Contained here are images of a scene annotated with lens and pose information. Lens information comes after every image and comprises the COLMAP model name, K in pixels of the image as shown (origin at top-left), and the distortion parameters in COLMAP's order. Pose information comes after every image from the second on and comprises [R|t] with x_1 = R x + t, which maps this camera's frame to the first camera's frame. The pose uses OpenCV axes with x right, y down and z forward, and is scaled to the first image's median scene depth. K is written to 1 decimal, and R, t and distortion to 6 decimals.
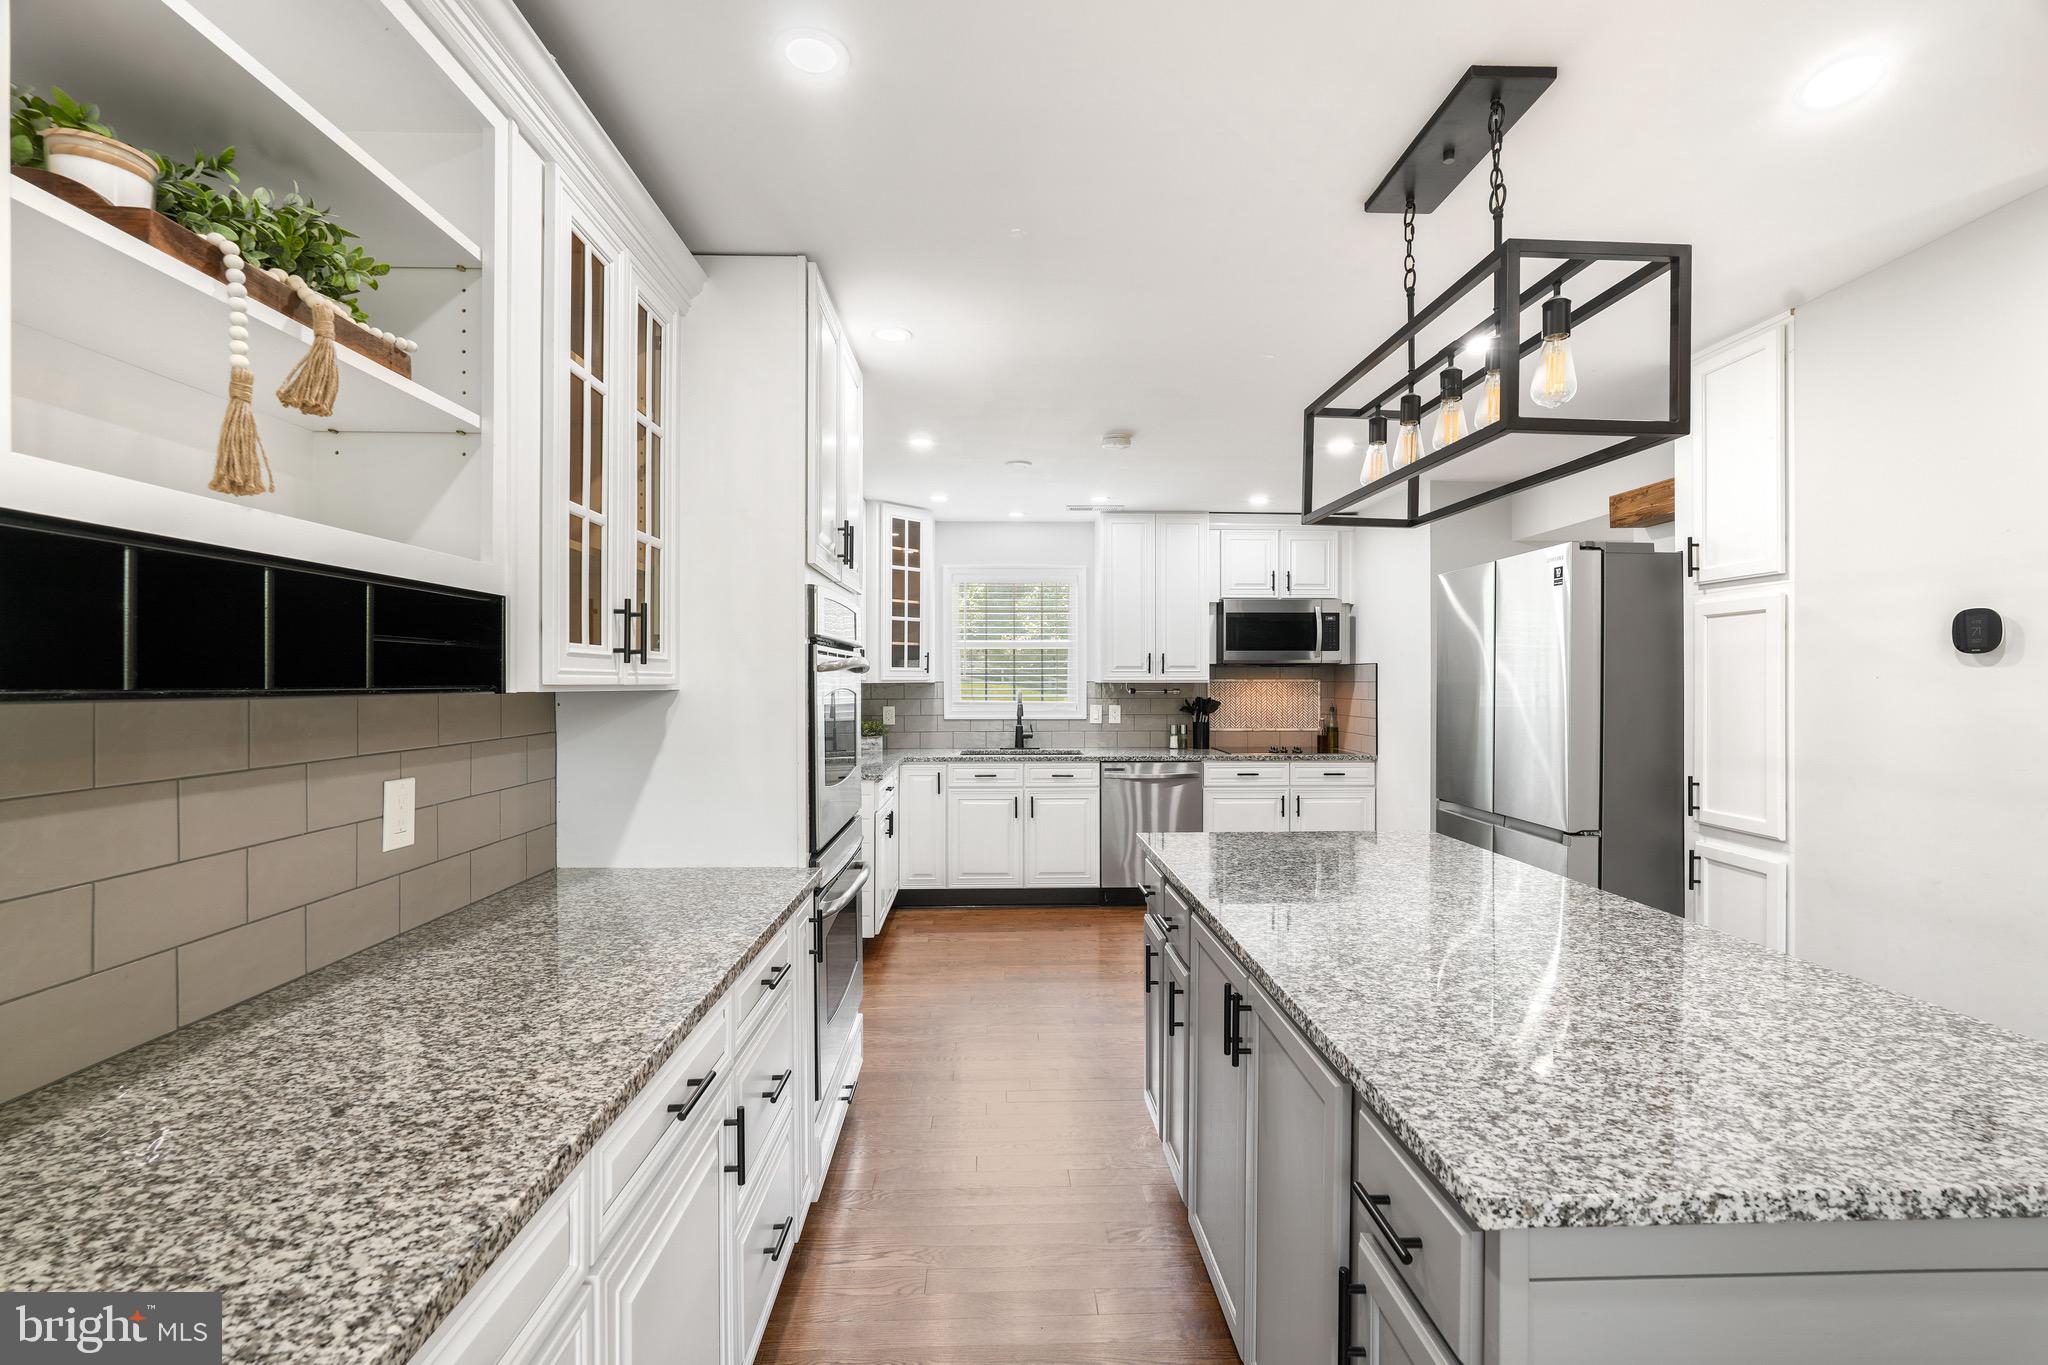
lens RADIAL K [[897.3, 0, 1021.7], [0, 897.3, 672.8], [0, 0, 1]] dist [-0.015133, 0.008309]
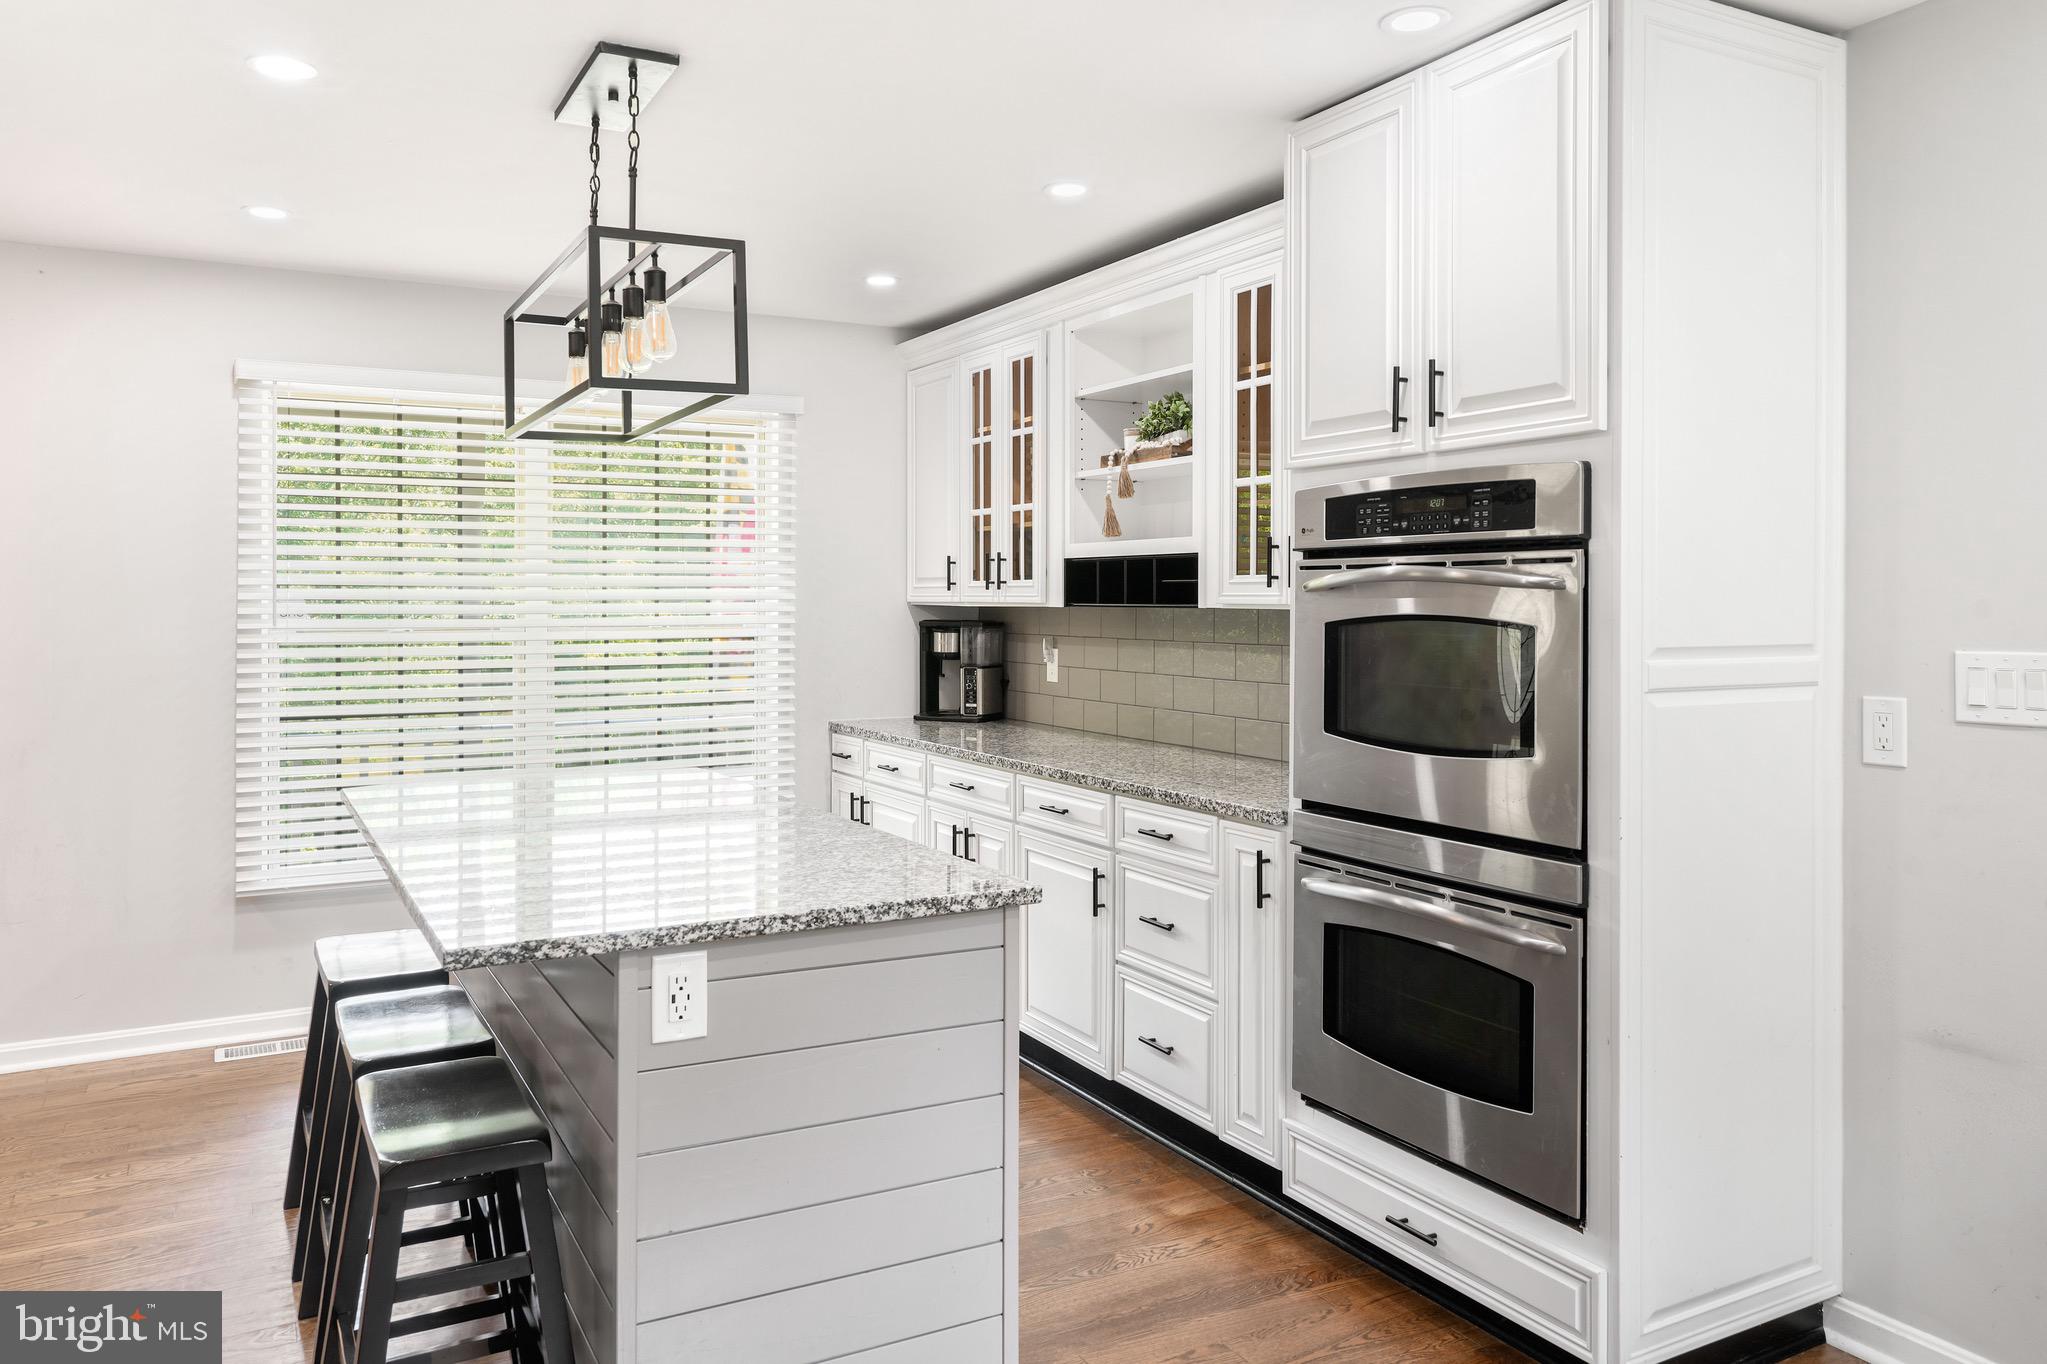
lens RADIAL K [[1462.5, 0, 1020.6], [0, 1462.5, 591.3], [0, 0, 1]] dist [-0.003687, 0.000157]
pose [[-0.890123, -0.001628, -0.455718, 0.261382], [0.003862, 0.999931, -0.011116, 0.005250], [0.455704, -0.011654, -0.890055, 0.855941]]
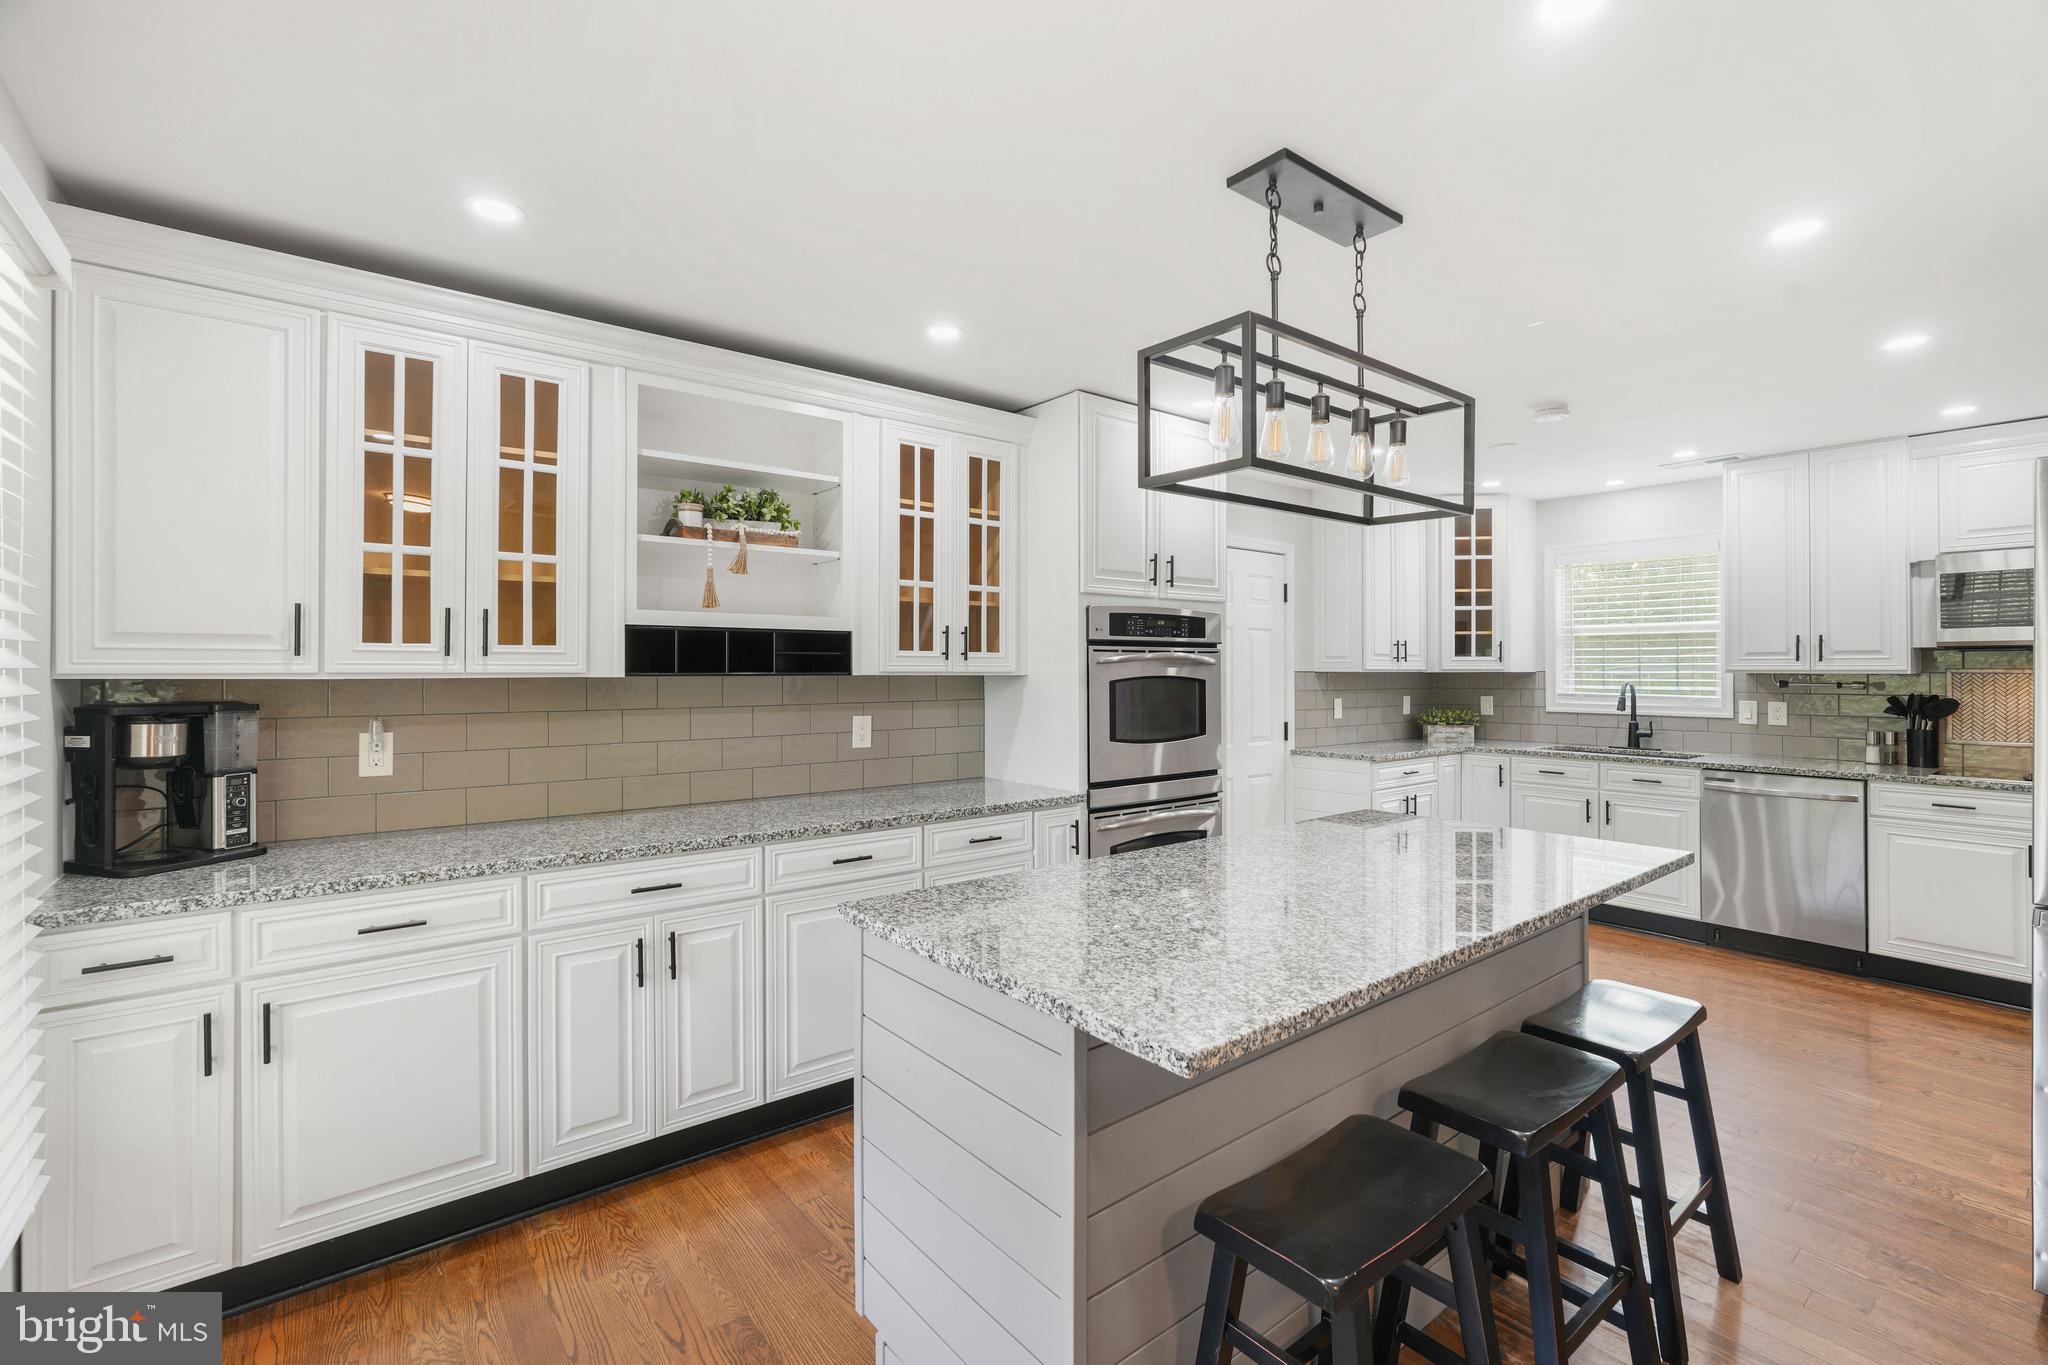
lens RADIAL K [[897.3, 0, 1027.5], [0, 897.3, 662.9], [0, 0, 1]] dist [-0.015133, 0.008309]
pose [[0.601274, -0.005510, -0.799024, 0.364329], [0.006002, 0.999979, -0.002380, -0.000078], [0.799020, -0.003365, 0.601295, 0.005655]]
